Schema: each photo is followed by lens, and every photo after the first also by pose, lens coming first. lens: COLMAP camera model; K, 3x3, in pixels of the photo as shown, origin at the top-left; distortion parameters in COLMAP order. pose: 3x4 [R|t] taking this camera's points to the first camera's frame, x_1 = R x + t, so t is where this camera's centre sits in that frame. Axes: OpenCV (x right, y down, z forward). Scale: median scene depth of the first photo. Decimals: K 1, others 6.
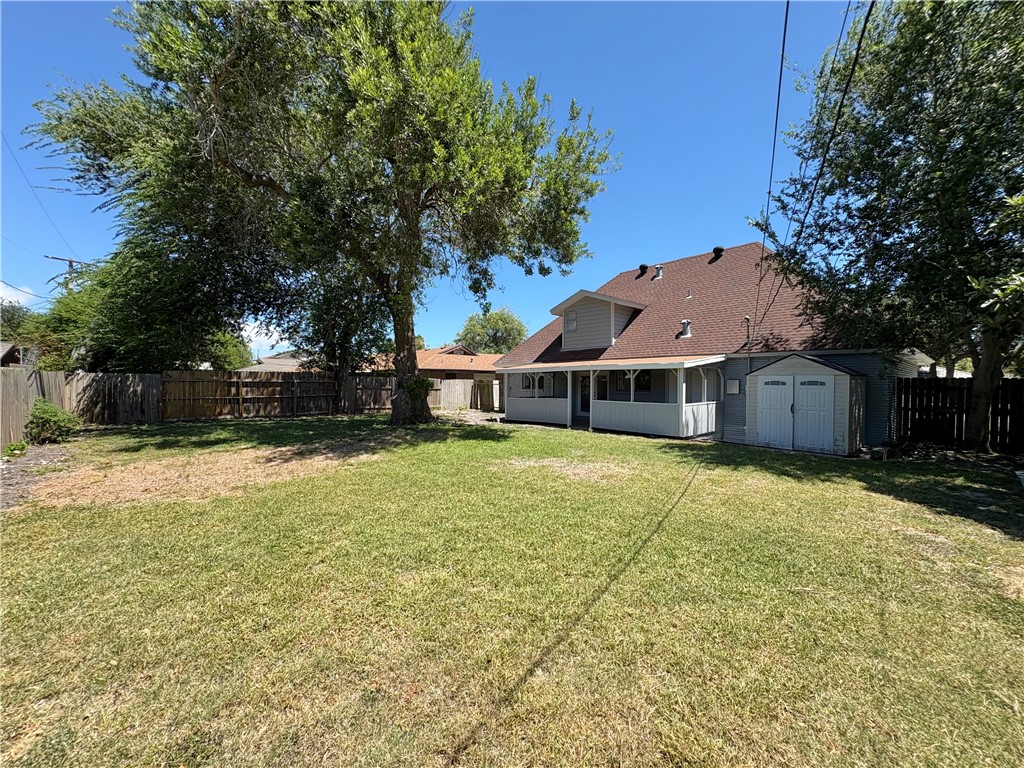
lens RADIAL K [[410.3, 0, 512.0], [0, 410.3, 384.0], [0, 0, 1]] dist [0.002371, 0.000377]
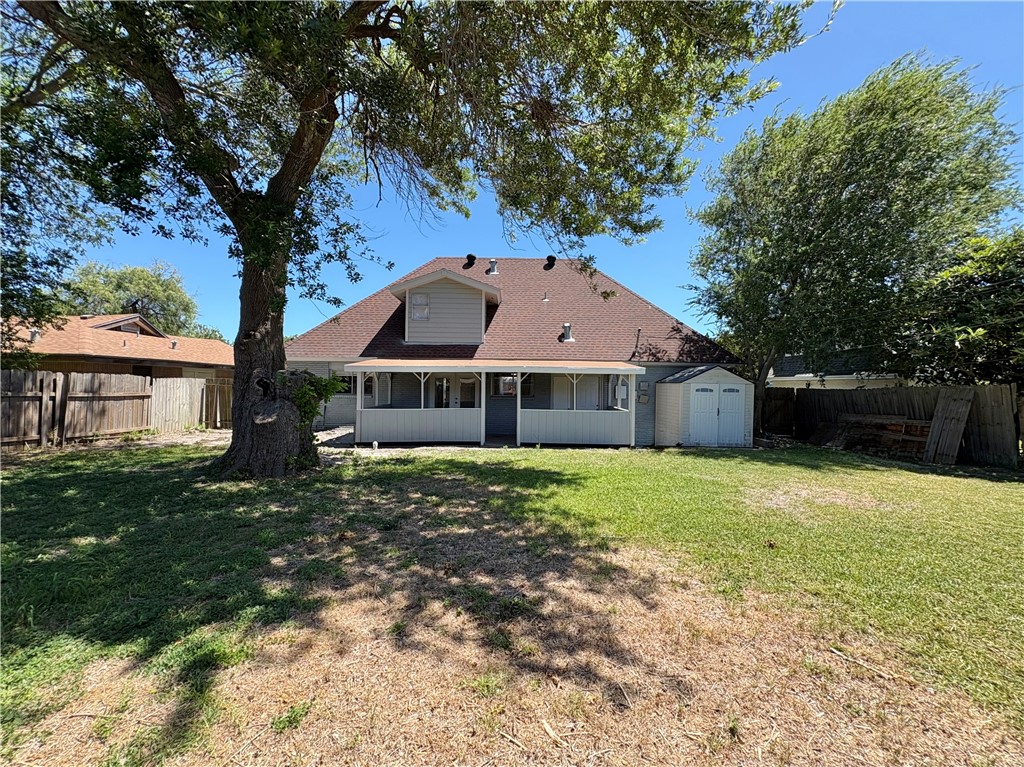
lens RADIAL K [[429.2, 0, 512.0], [0, 429.2, 383.5], [0, 0, 1]] dist [0.000714, 0.000069]
pose [[0.663576, 0.009165, 0.748053, -0.424035], [-0.008309, 0.999954, -0.004880, -0.007088], [-0.748063, -0.002977, 0.663621, 0.418078]]
